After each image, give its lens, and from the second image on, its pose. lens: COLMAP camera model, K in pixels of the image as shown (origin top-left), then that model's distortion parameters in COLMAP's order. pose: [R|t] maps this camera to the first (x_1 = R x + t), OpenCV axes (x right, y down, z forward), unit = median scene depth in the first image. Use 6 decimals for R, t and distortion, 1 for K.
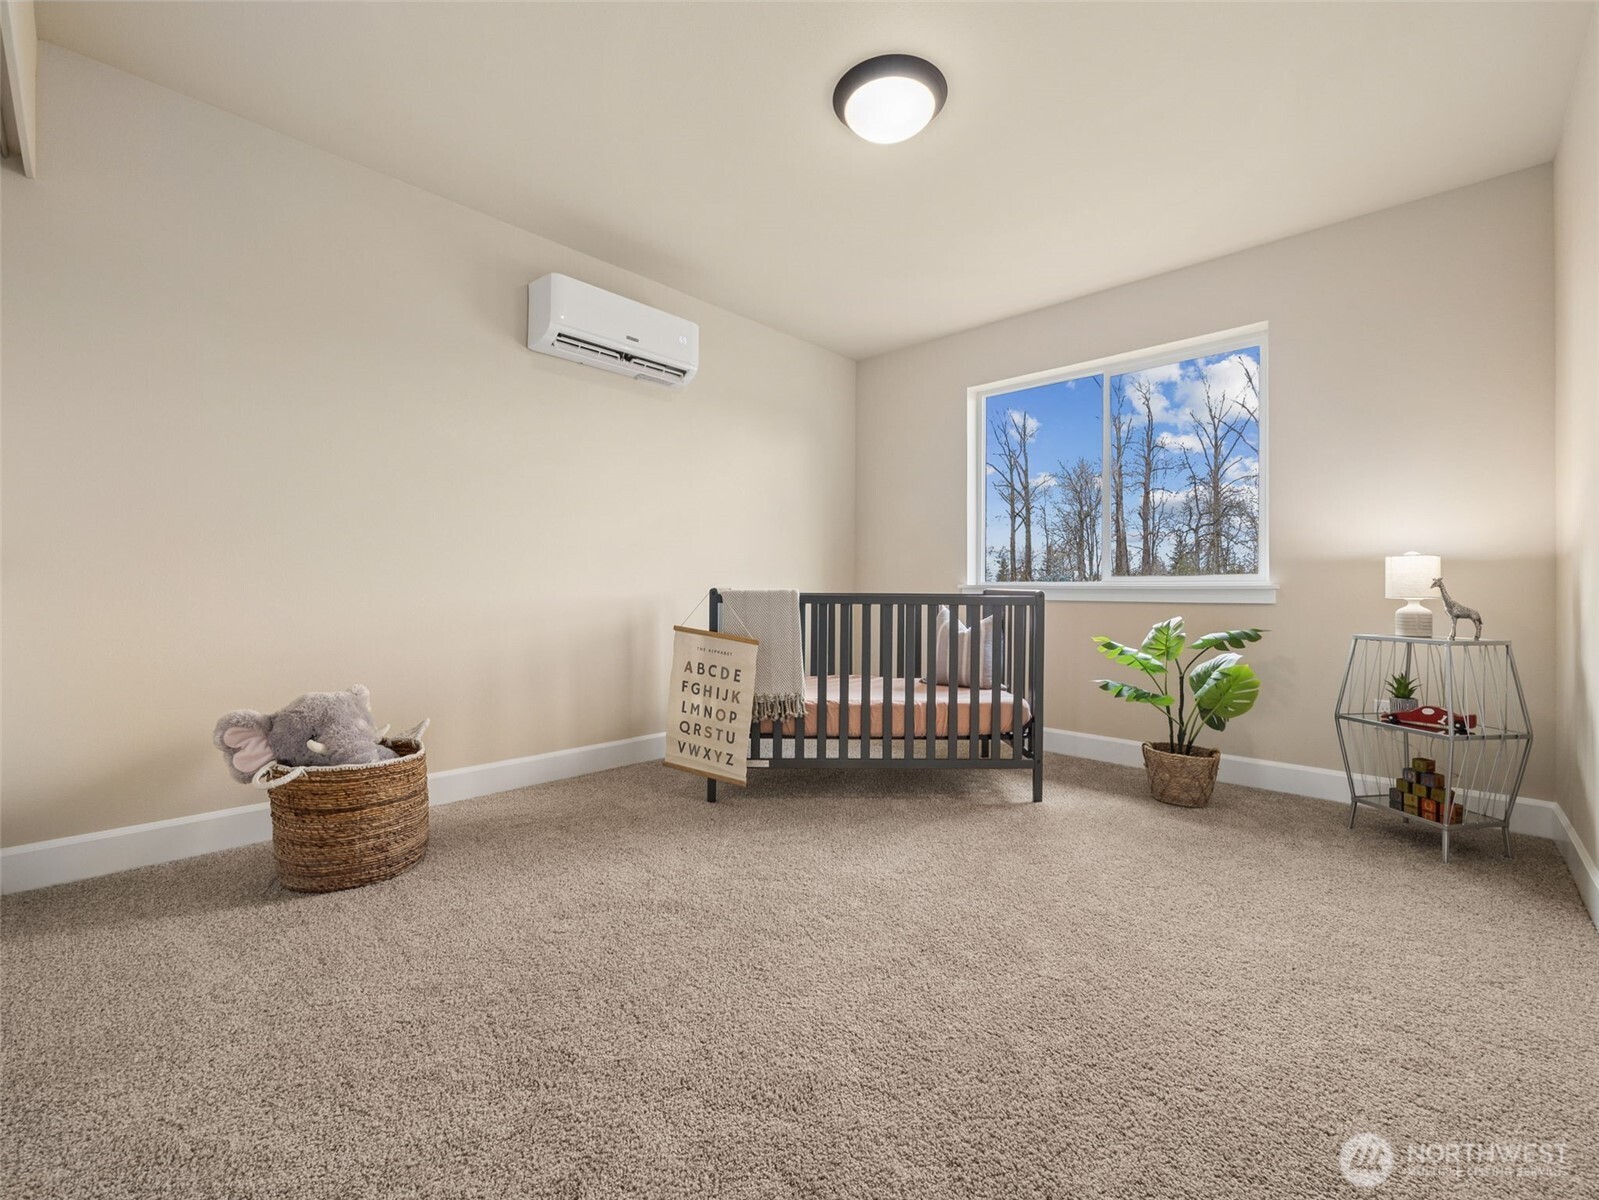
lens RADIAL K [[662.4, 0, 799.6], [0, 662.4, 592.0], [0, 0, 1]] dist [-0.000773, 0.000050]
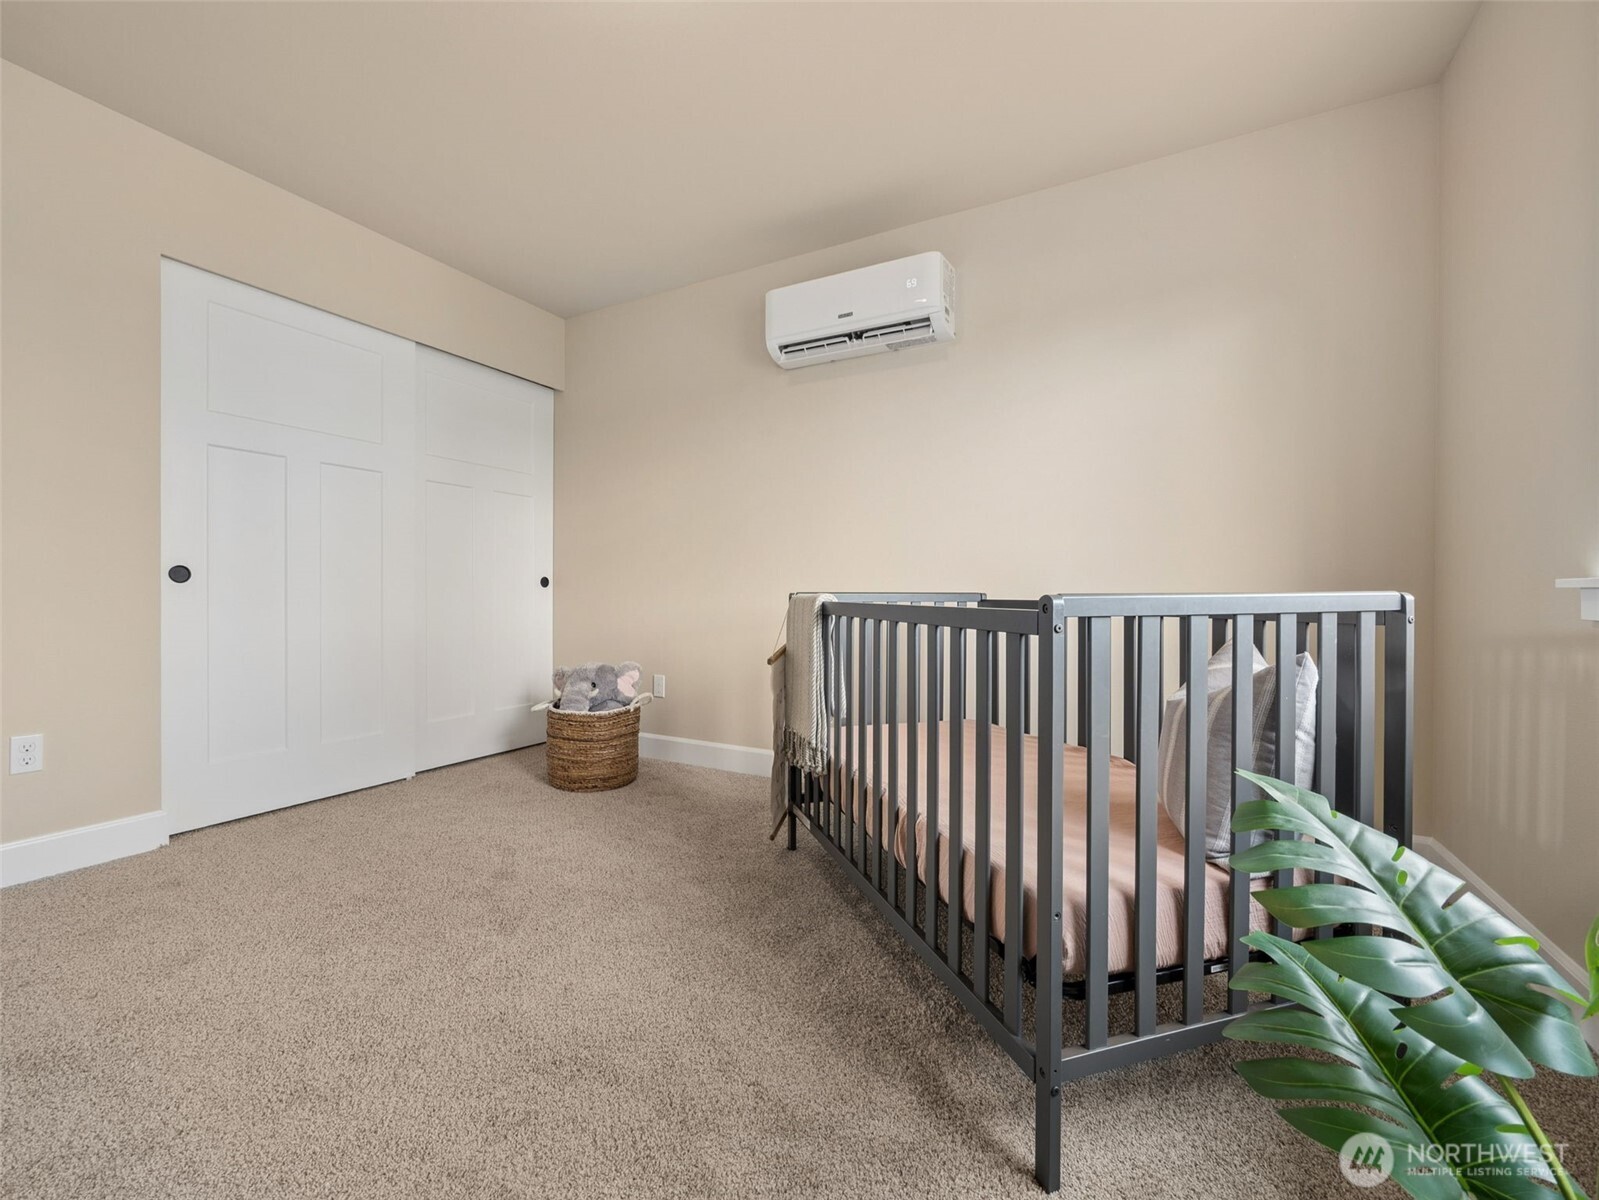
lens RADIAL K [[665.1, 0, 799.5], [0, 665.1, 600.0], [0, 0, 1]] dist [-0.007921, -0.000138]
pose [[0.272748, 0.012572, -0.962003, 0.634168], [0.000993, 0.999910, 0.013349, -0.009081], [0.962085, -0.004596, 0.272712, 0.730532]]
